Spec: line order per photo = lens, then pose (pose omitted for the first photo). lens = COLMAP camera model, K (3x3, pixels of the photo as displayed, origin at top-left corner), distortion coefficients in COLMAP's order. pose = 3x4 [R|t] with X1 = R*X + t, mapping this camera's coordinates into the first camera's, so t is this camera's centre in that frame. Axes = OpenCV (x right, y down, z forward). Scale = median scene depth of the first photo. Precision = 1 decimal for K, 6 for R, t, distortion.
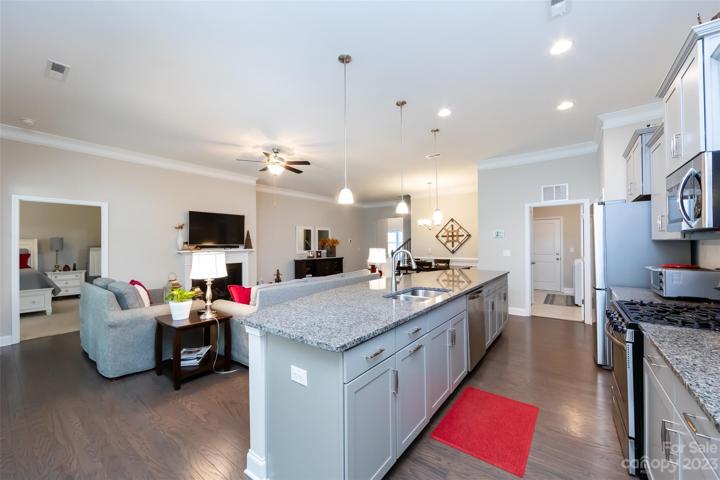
lens RADIAL K [[282.5, 0, 360.2], [0, 282.5, 242.1], [0, 0, 1]] dist [-0.000133, -0.000427]
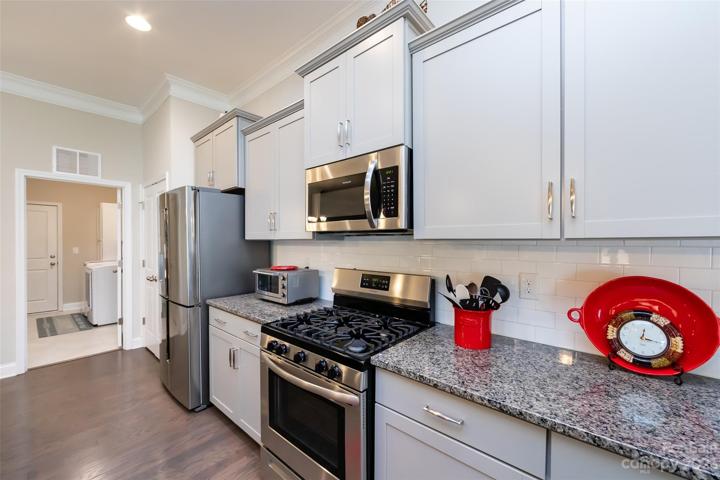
lens RADIAL K [[282.5, 0, 360.2], [0, 282.5, 242.1], [0, 0, 1]] dist [-0.000133, -0.000427]
pose [[0.062824, -0.001129, 0.998024, 0.078399], [-0.009160, 0.999957, 0.001707, -0.001941], [-0.997983, -0.009249, 0.062811, 0.279684]]
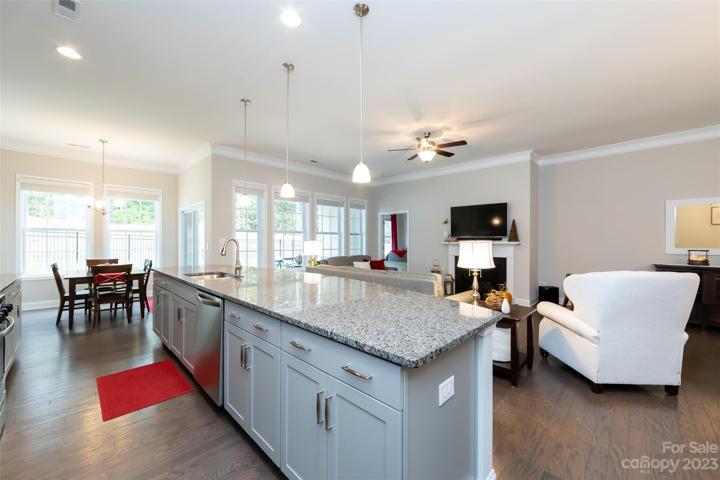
lens RADIAL K [[282.5, 0, 360.2], [0, 282.5, 242.1], [0, 0, 1]] dist [-0.000133, -0.000427]
pose [[-0.118497, 0.010877, -0.992895, 0.576976], [0.006266, 0.999928, 0.010206, 0.016633], [0.992935, -0.005012, -0.118556, 0.777135]]
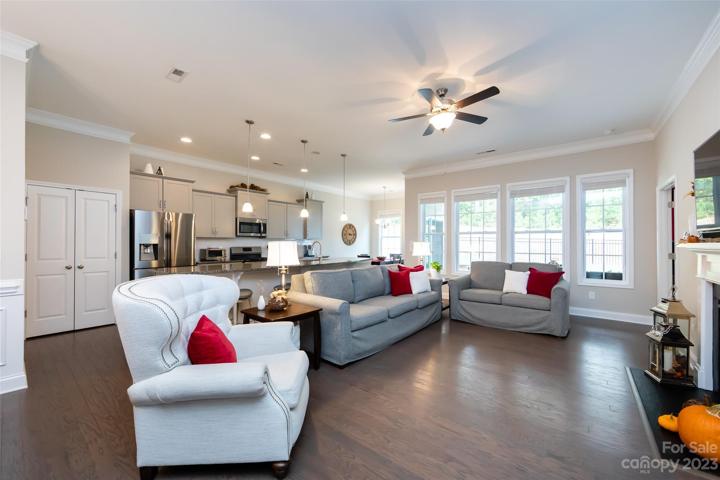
lens RADIAL K [[282.5, 0, 360.2], [0, 282.5, 242.1], [0, 0, 1]] dist [-0.000133, -0.000427]
pose [[-0.999686, 0.008009, 0.023744, -0.101922], [0.007751, 0.999910, -0.010921, 0.029333], [-0.023830, -0.010734, -0.999658, 1.454730]]
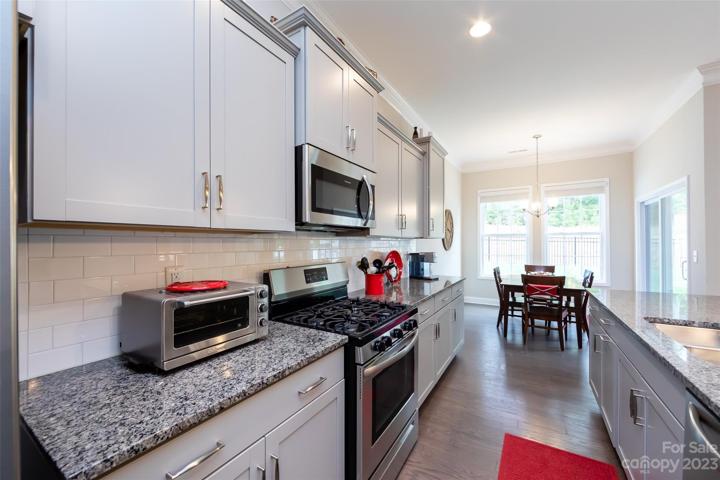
lens RADIAL K [[282.5, 0, 360.2], [0, 282.5, 242.1], [0, 0, 1]] dist [-0.000133, -0.000427]
pose [[-0.994797, 0.009979, -0.101386, 0.378488], [0.011108, 0.999882, -0.010571, 0.008319], [0.101269, -0.011642, -0.994791, 0.623179]]
